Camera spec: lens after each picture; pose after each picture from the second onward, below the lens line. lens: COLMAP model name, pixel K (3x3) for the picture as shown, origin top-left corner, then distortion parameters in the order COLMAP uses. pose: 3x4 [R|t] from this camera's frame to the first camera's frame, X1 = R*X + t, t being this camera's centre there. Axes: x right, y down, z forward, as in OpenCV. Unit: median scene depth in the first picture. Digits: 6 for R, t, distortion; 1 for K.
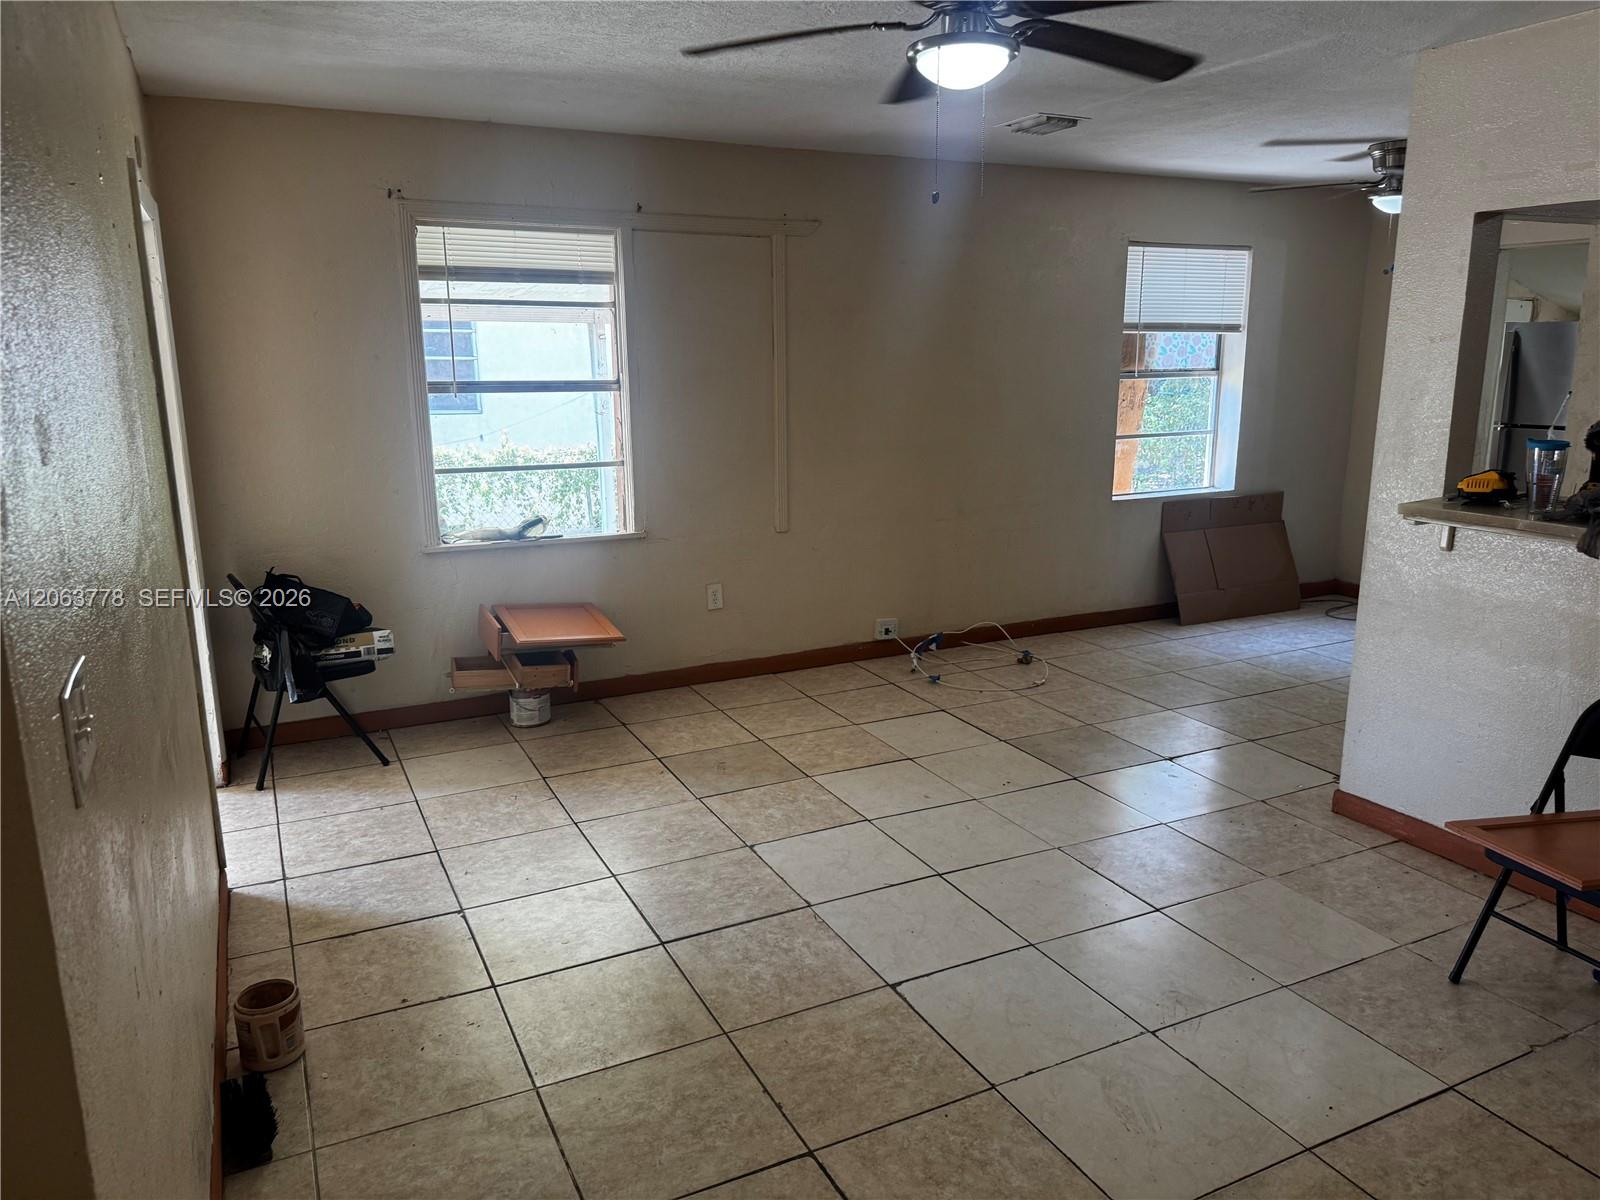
lens RADIAL K [[1112.5, 0, 804.6], [0, 1112.5, 592.9], [0, 0, 1]] dist [0.166388, -0.337442]
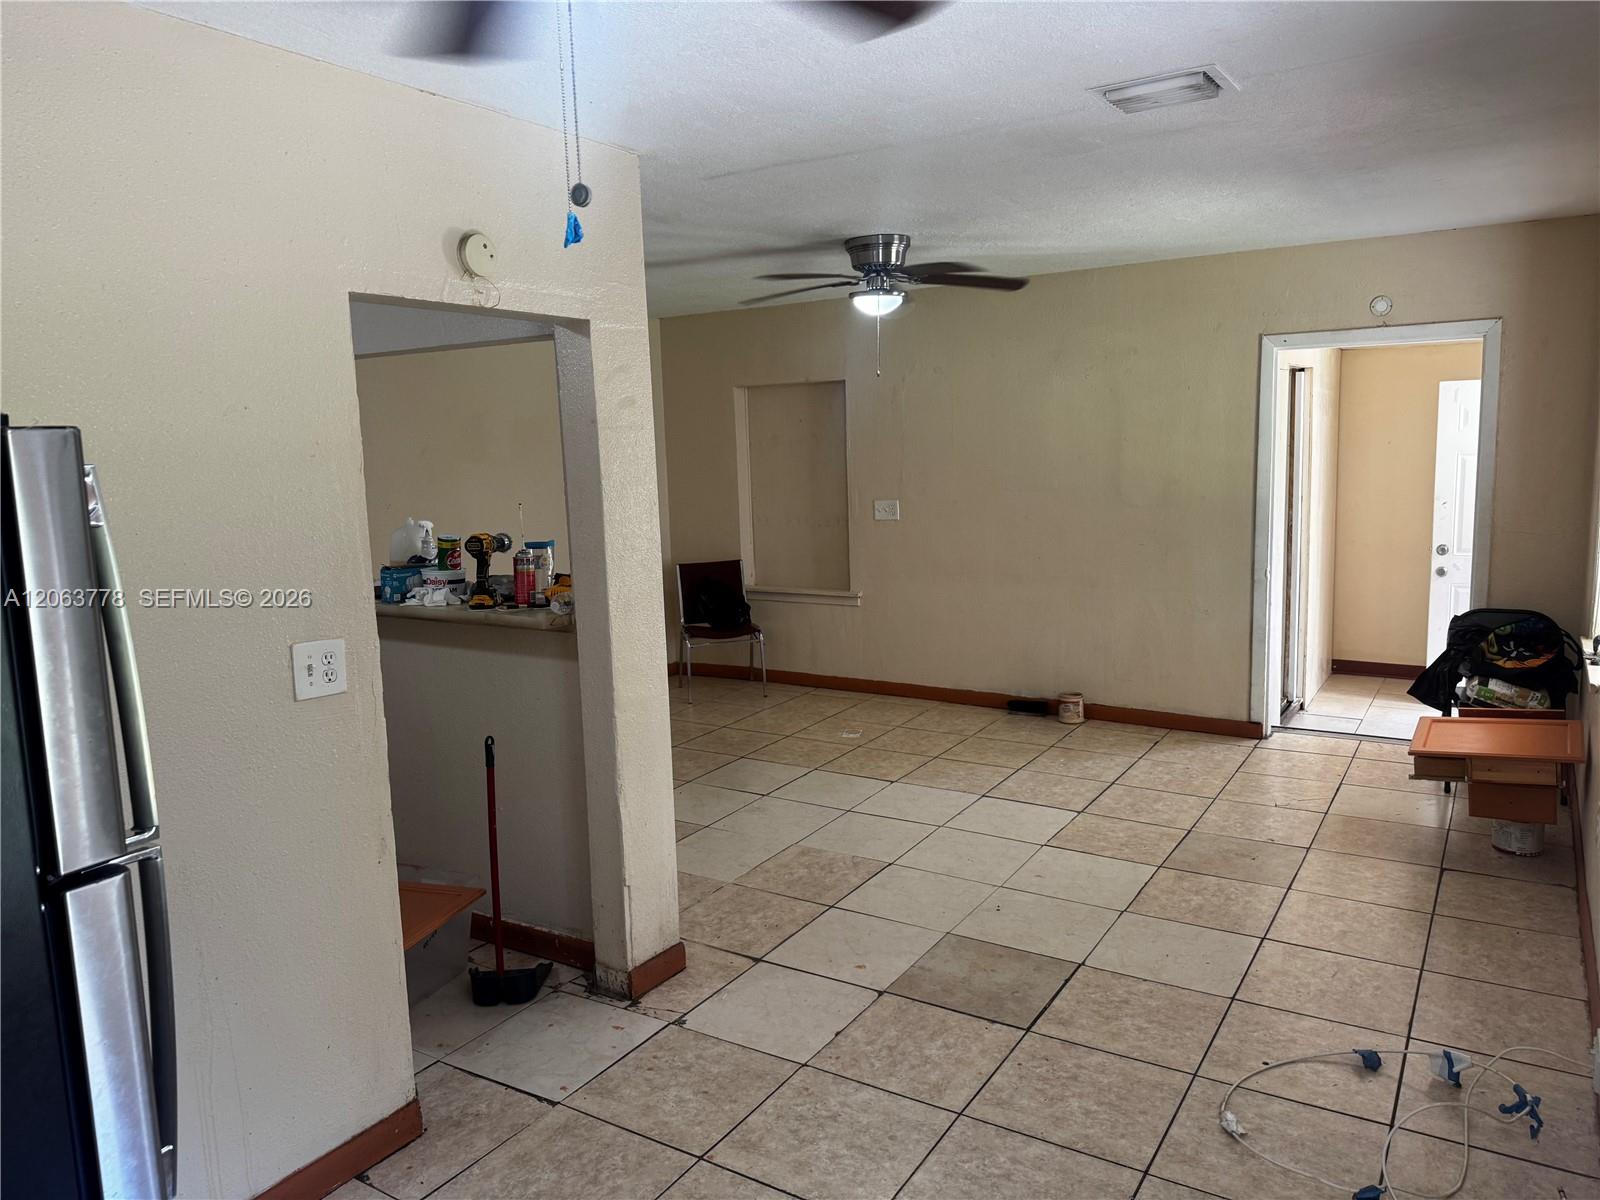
lens RADIAL K [[1121.1, 0, 800.0], [0, 1121.1, 600.0], [0, 0, 1]] dist [0.012998, -0.023728]
pose [[-0.855171, 0.105675, -0.507460, 0.697593], [-0.076177, 0.942746, 0.324694, -0.328262], [0.512719, 0.316326, -0.798159, 1.436689]]
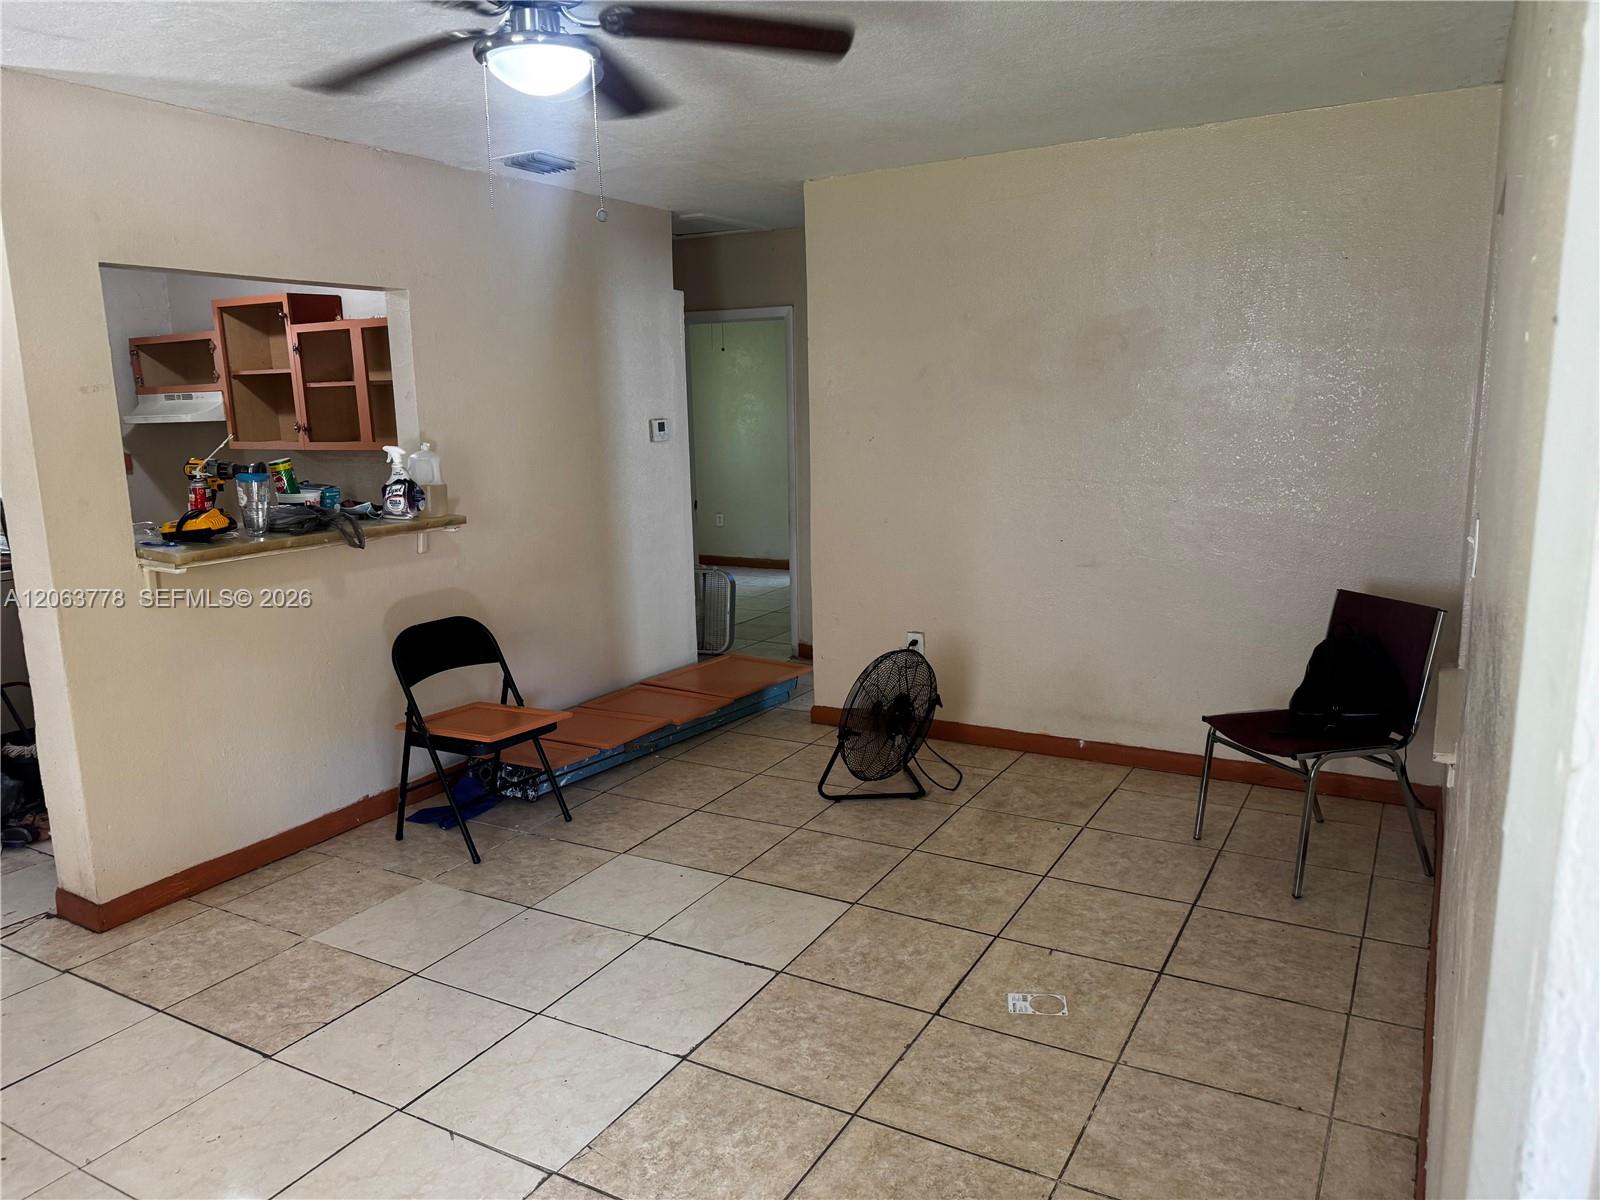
lens RADIAL K [[1117.9, 0, 790.8], [0, 1117.9, 598.5], [0, 0, 1]] dist [0.051684, -0.091441]
pose [[-0.556890, -0.136168, 0.819348, -0.424740], [0.202061, 0.934623, 0.292662, -0.162560], [-0.805633, 0.328539, -0.492968, 0.786314]]
